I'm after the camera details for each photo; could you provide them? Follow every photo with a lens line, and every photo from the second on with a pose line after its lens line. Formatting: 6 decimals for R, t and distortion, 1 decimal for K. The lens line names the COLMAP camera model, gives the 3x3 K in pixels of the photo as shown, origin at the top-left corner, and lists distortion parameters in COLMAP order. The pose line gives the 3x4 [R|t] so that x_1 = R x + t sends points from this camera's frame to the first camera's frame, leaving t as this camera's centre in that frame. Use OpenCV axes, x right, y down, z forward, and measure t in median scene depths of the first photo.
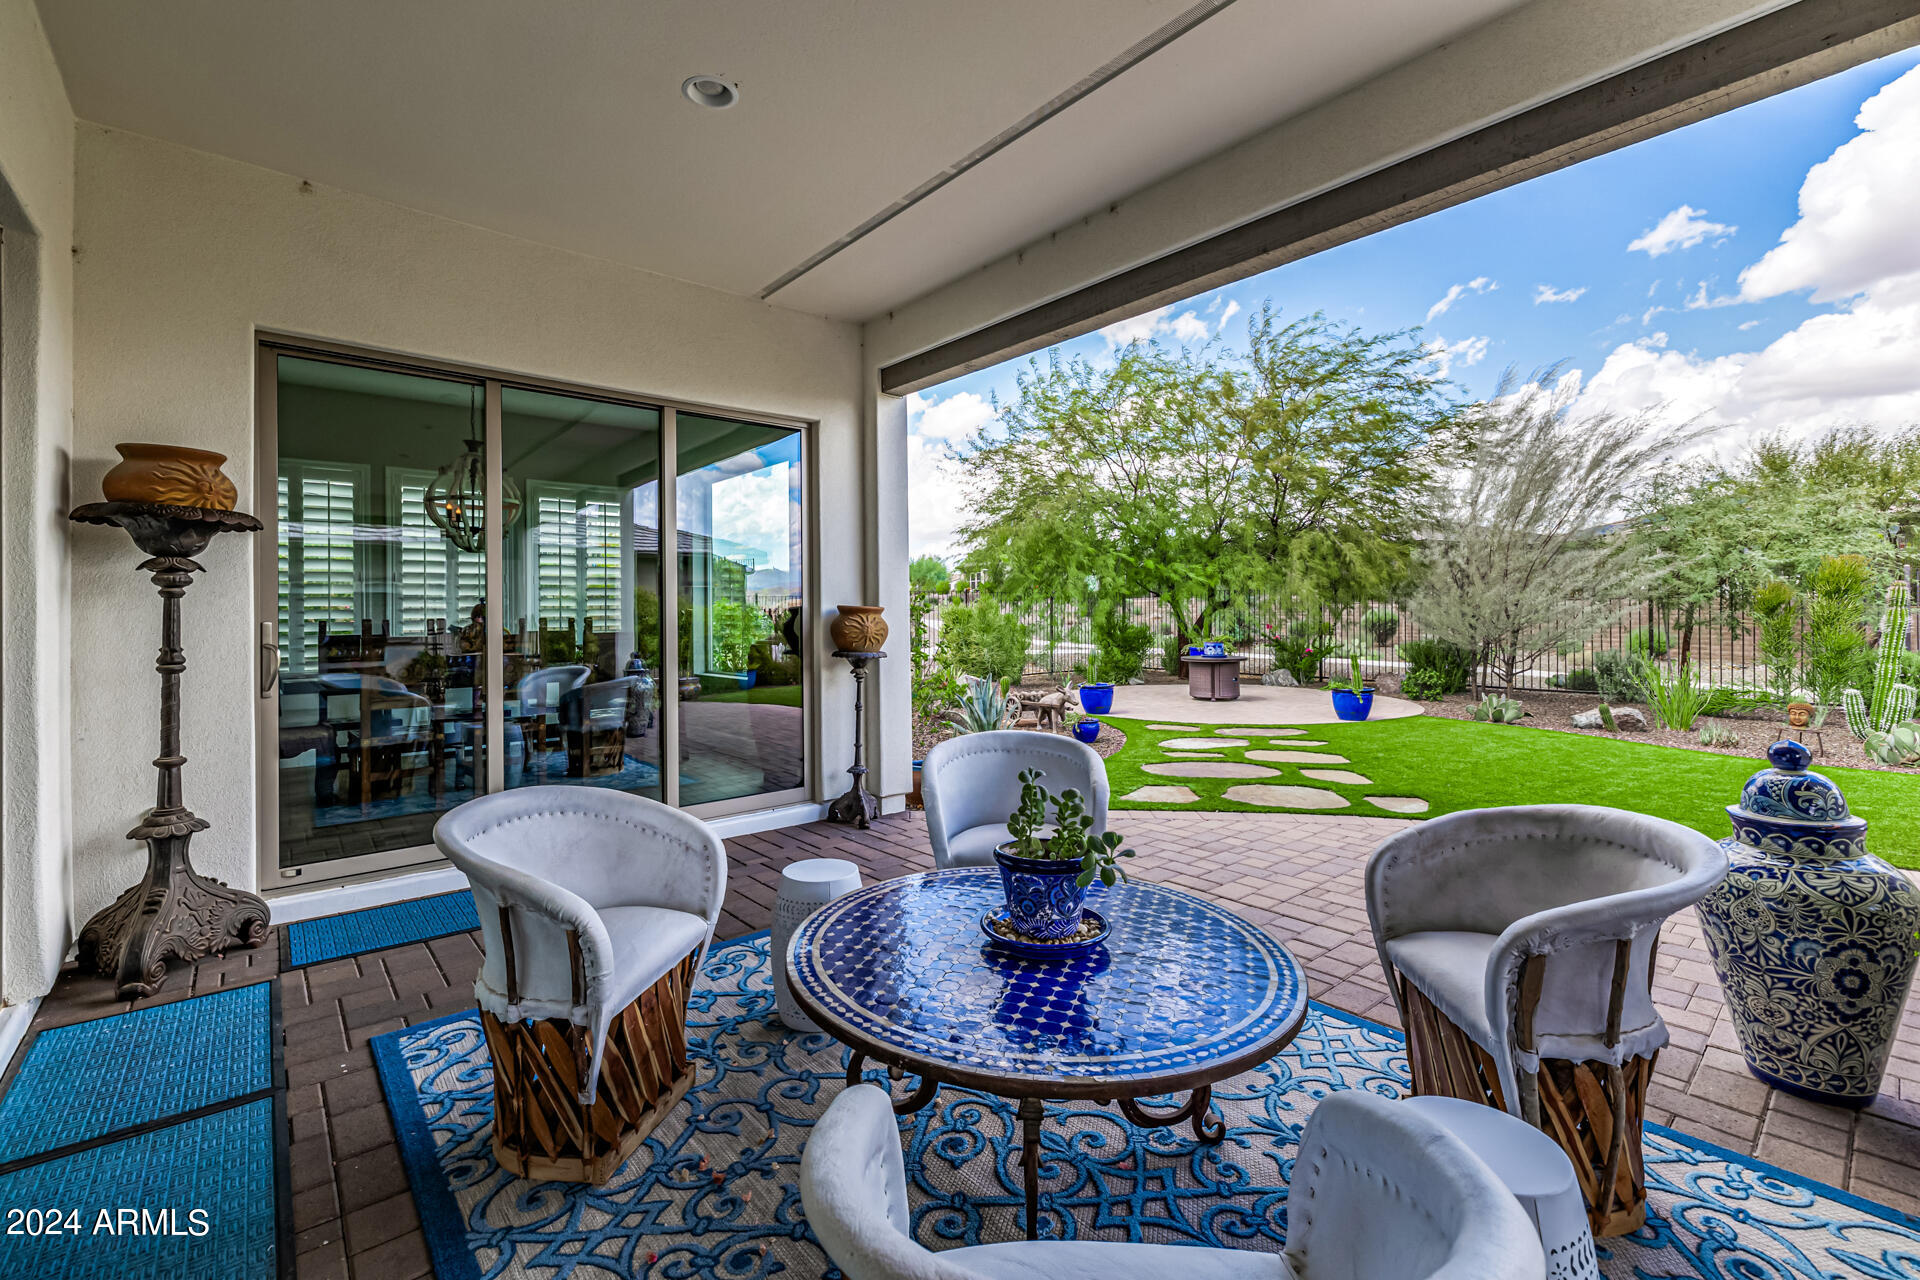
lens RADIAL K [[835.2, 0, 995.9], [0, 835.2, 611.6], [0, 0, 1]] dist [0.025420, 0.000002]
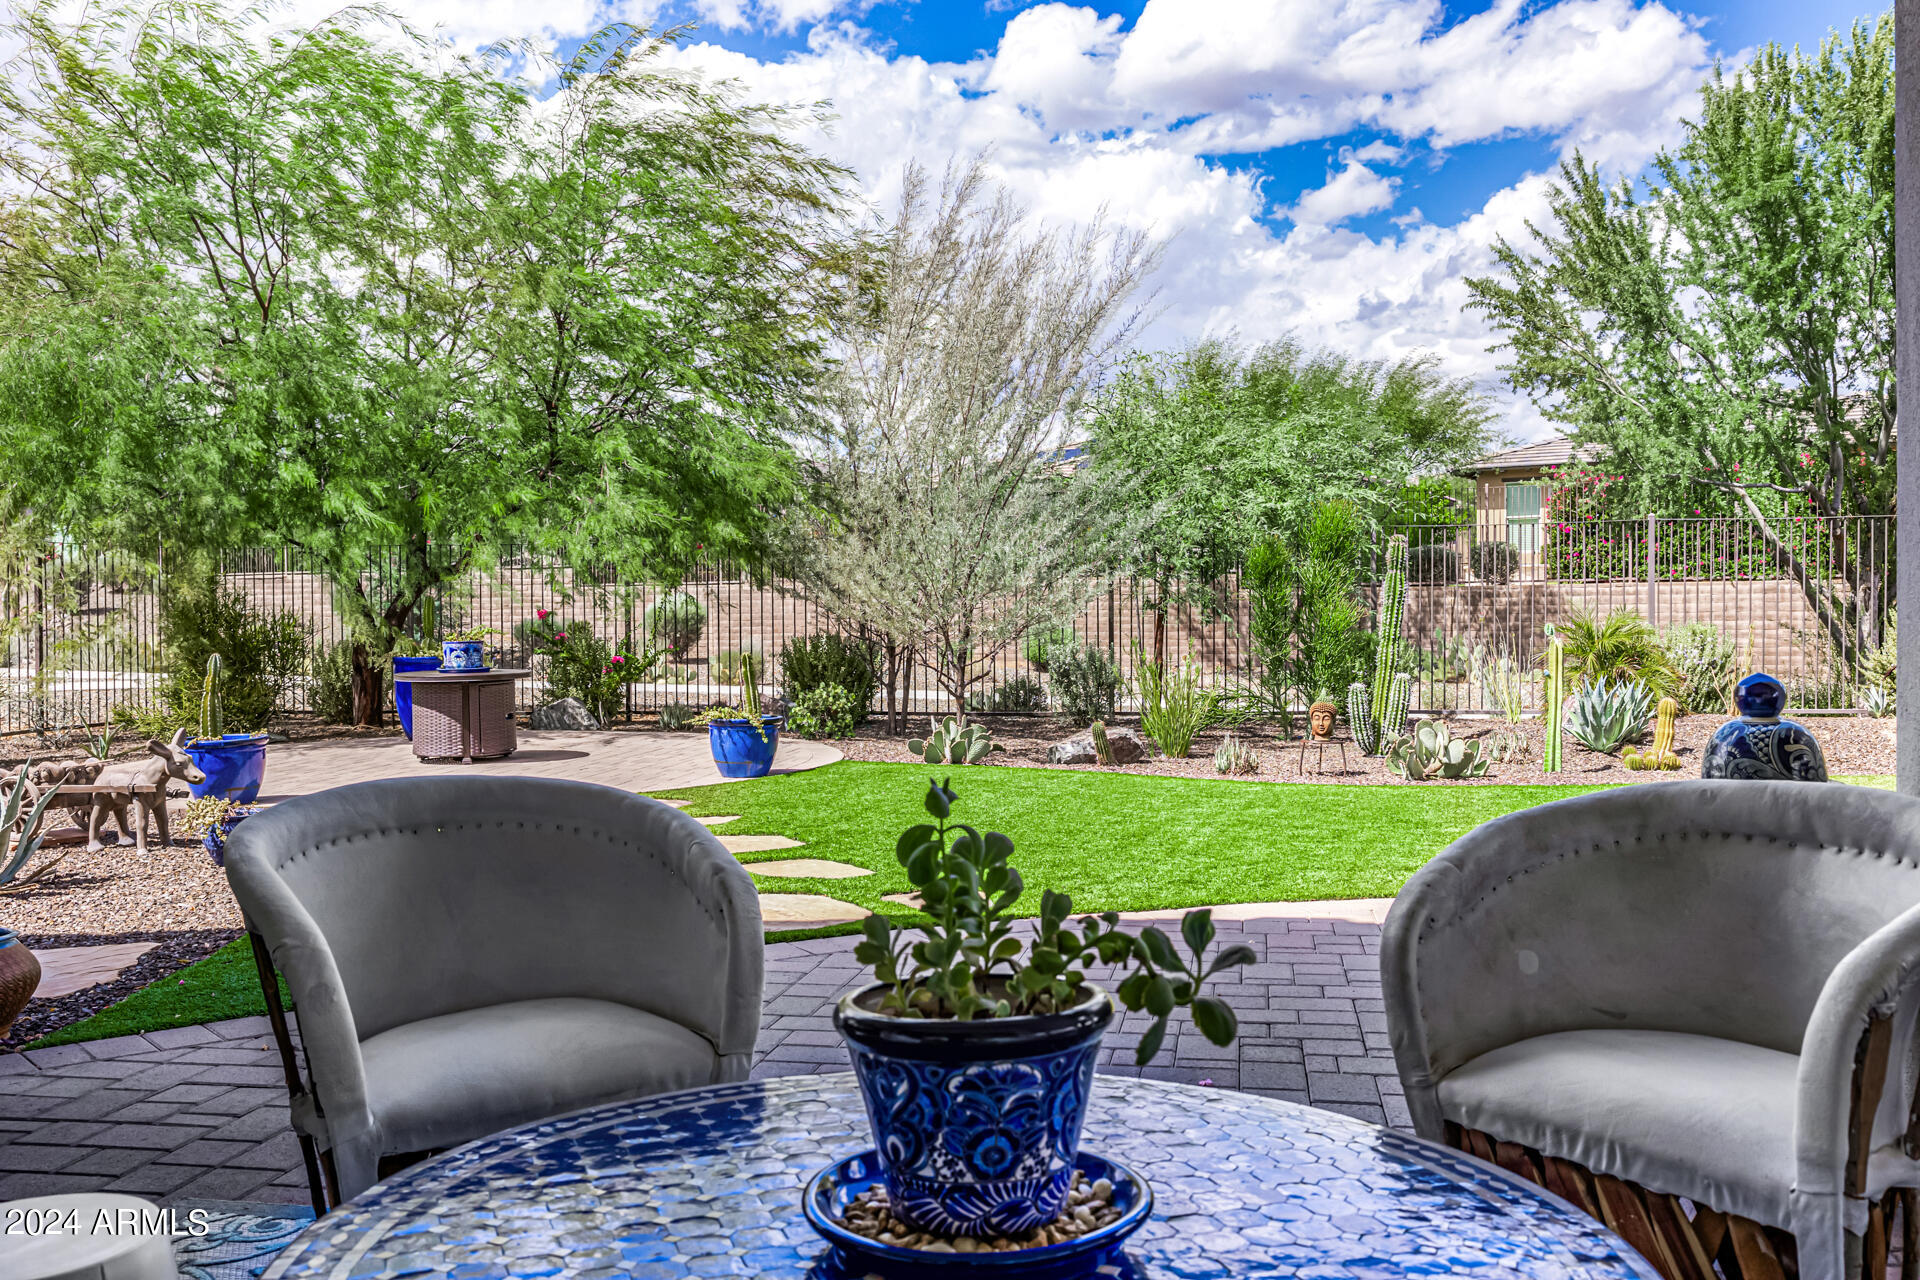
lens RADIAL K [[1586.7, 0, 960.0], [0, 1586.7, 640.0], [0, 0, 1]] dist [0.004738, 0.002309]
pose [[0.783061, -0.012005, 0.621829, -0.102385], [0.006506, 0.999917, 0.011110, 0.032296], [-0.621911, -0.004654, 0.783074, 0.123710]]
